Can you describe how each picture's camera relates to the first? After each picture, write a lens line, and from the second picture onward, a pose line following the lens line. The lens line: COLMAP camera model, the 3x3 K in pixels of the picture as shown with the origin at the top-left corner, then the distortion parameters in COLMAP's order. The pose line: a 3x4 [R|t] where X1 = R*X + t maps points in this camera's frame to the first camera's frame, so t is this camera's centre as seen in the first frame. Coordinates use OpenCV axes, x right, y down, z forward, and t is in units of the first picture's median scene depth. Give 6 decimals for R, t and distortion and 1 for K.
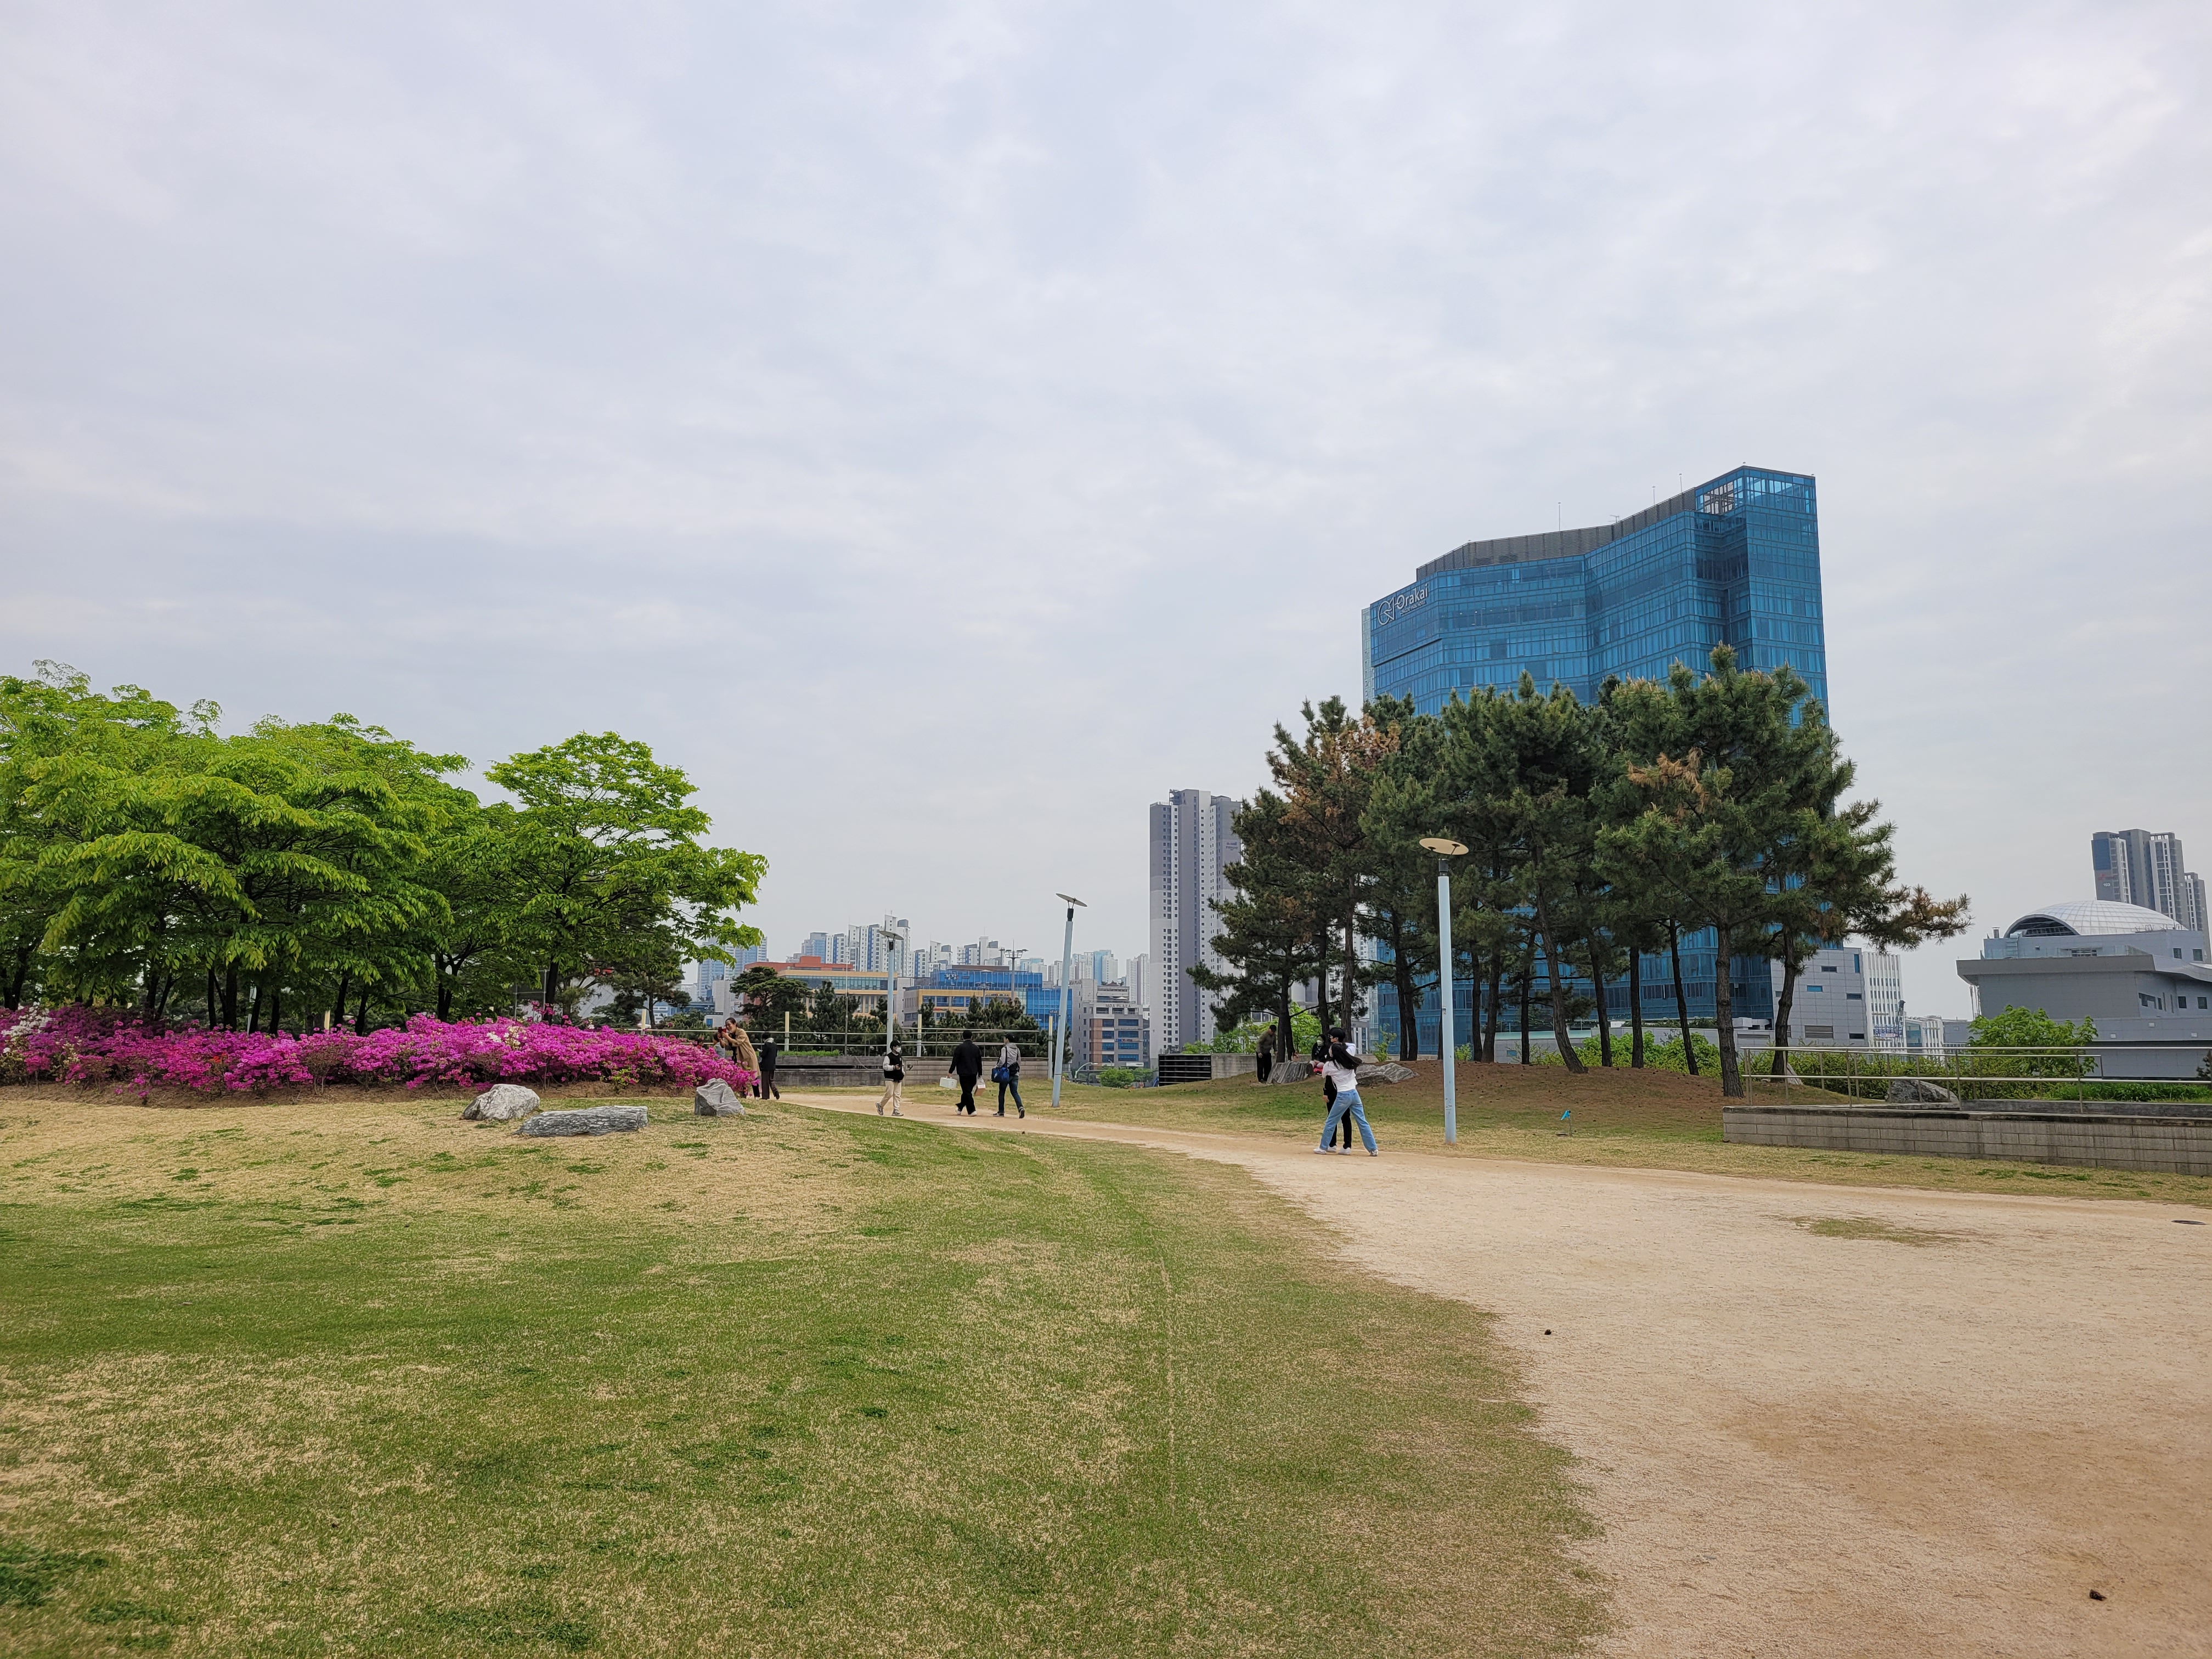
lens RADIAL K [[1640.0, 0, 1106.0], [0, 1640.0, 829.5], [0, 0, 1]] dist [0.024436, -0.002656]
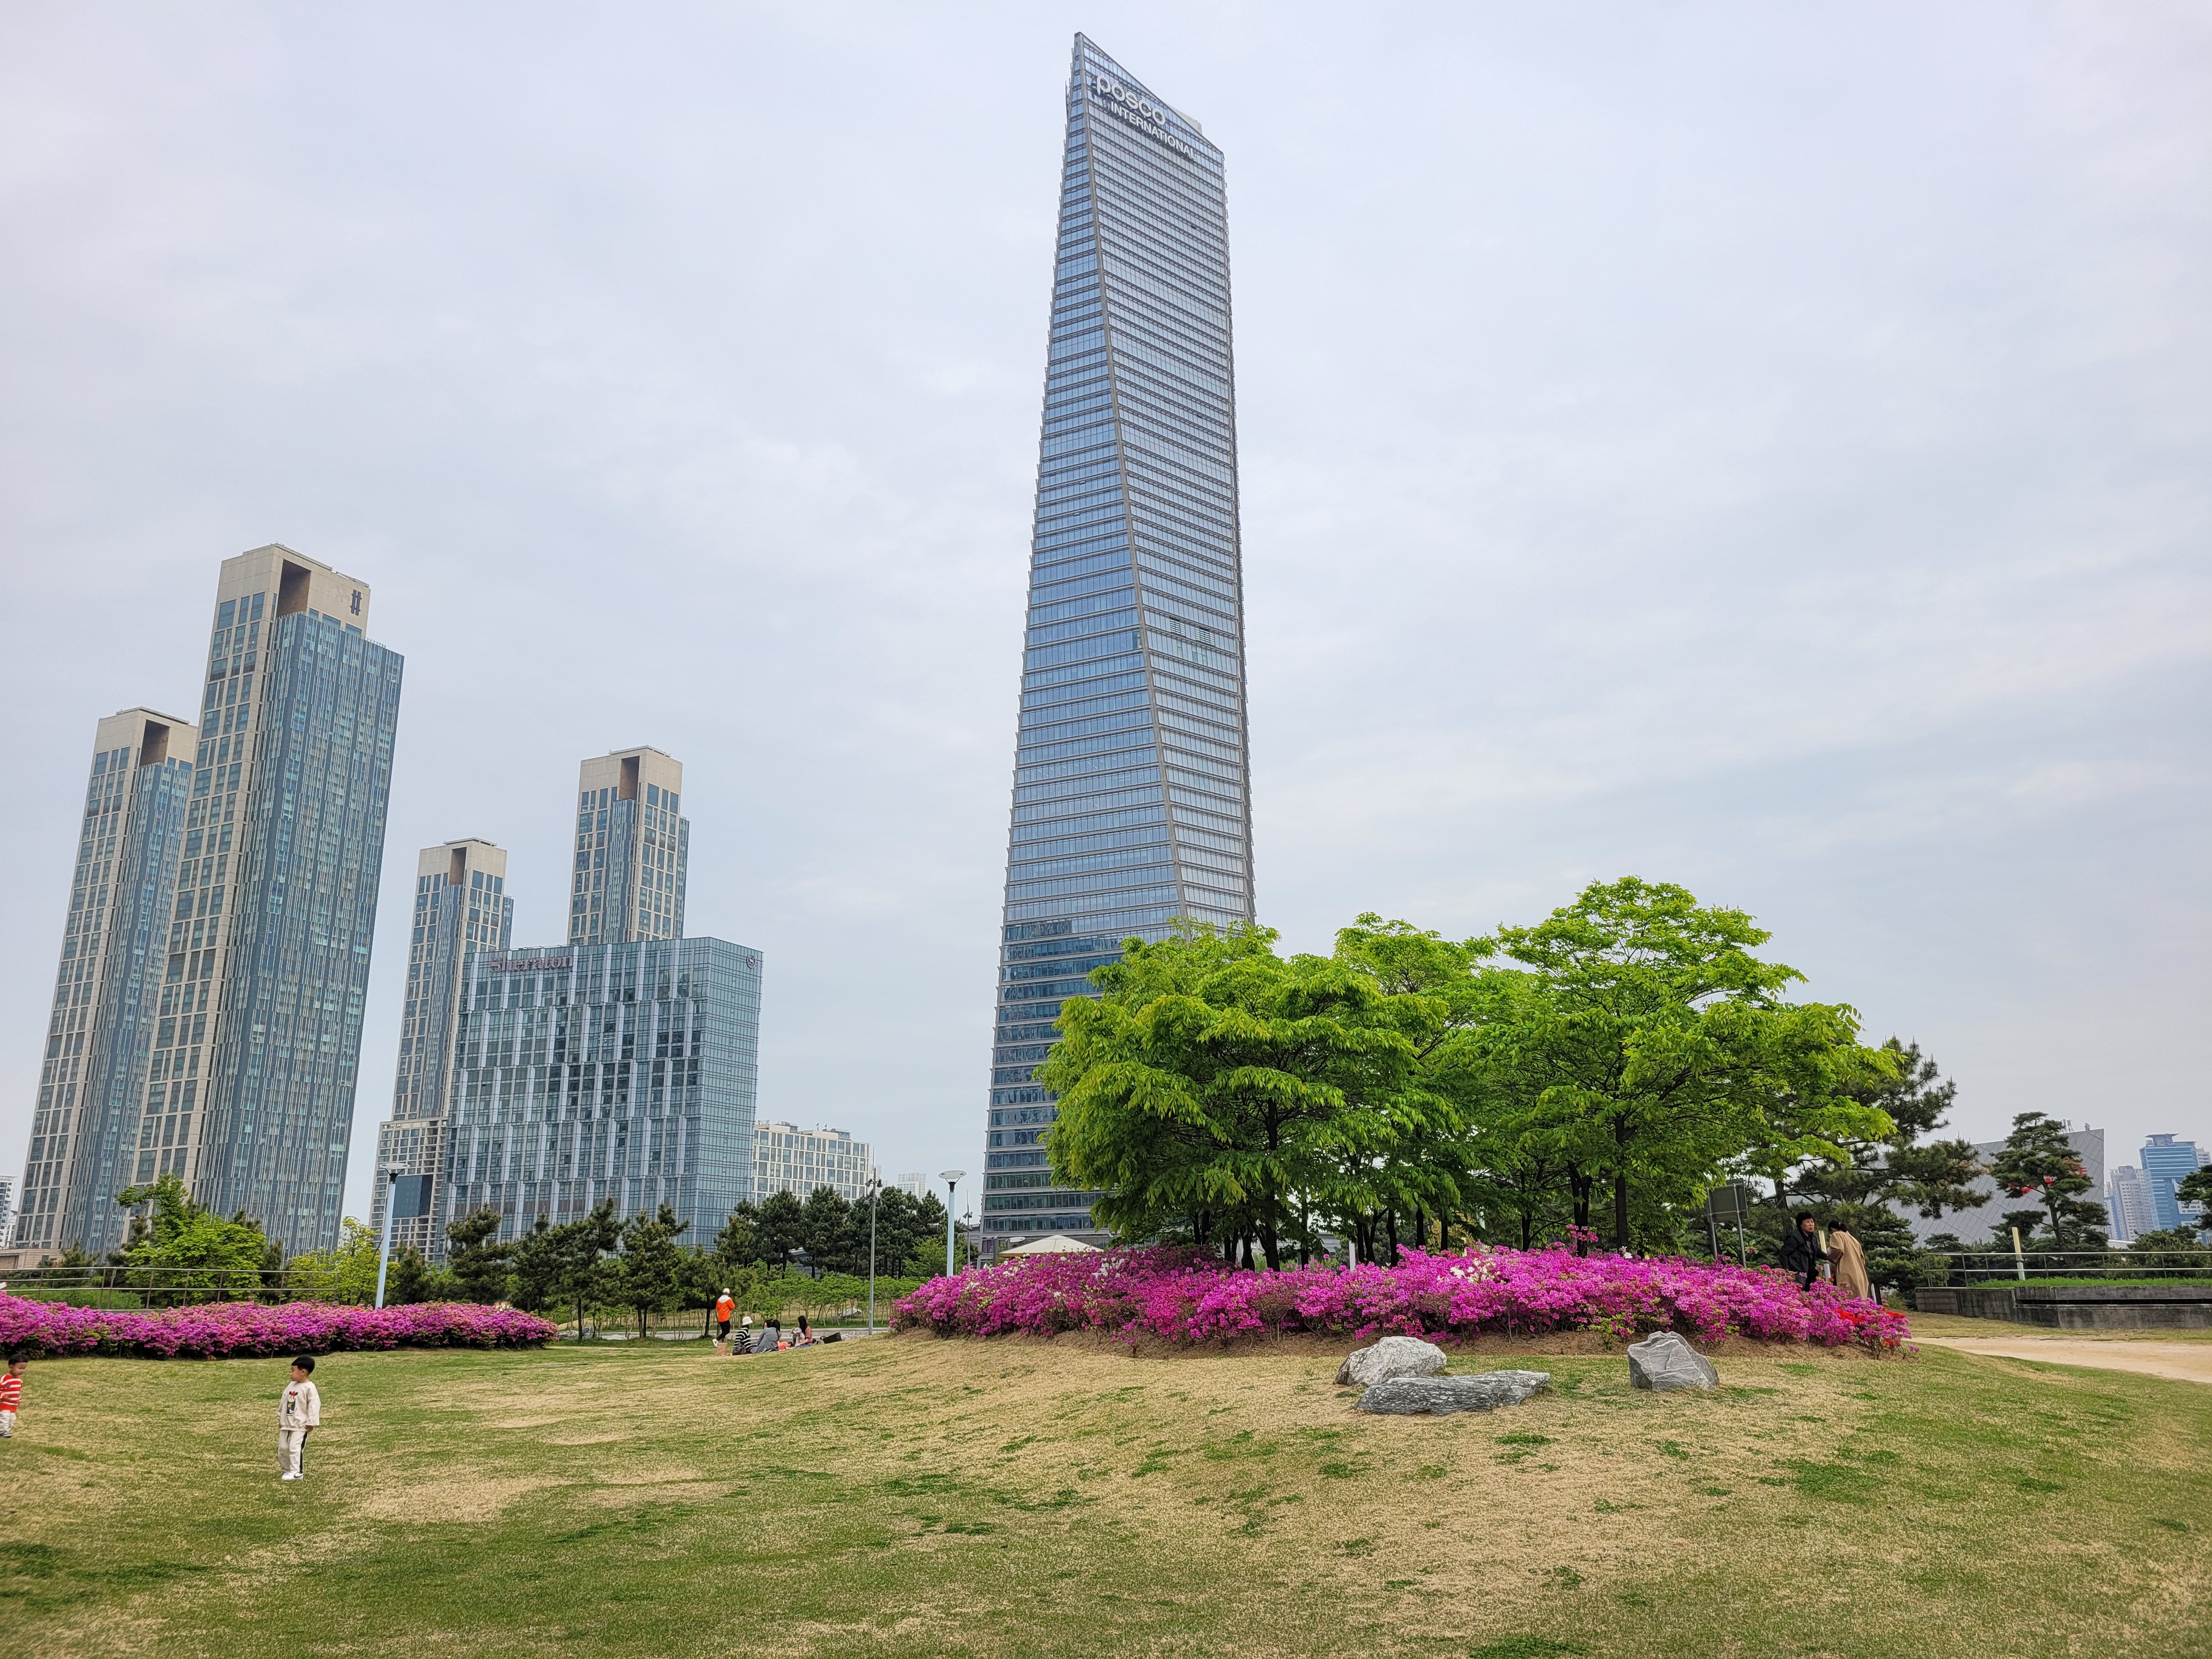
lens RADIAL K [[1640.0, 0, 1106.0], [0, 1640.0, 829.5], [0, 0, 1]] dist [0.024436, -0.002656]
pose [[0.673267, -0.211921, -0.708379, 0.094259], [0.114432, 0.976368, -0.183333, 0.033977], [0.730491, 0.042371, 0.681607, 0.255437]]
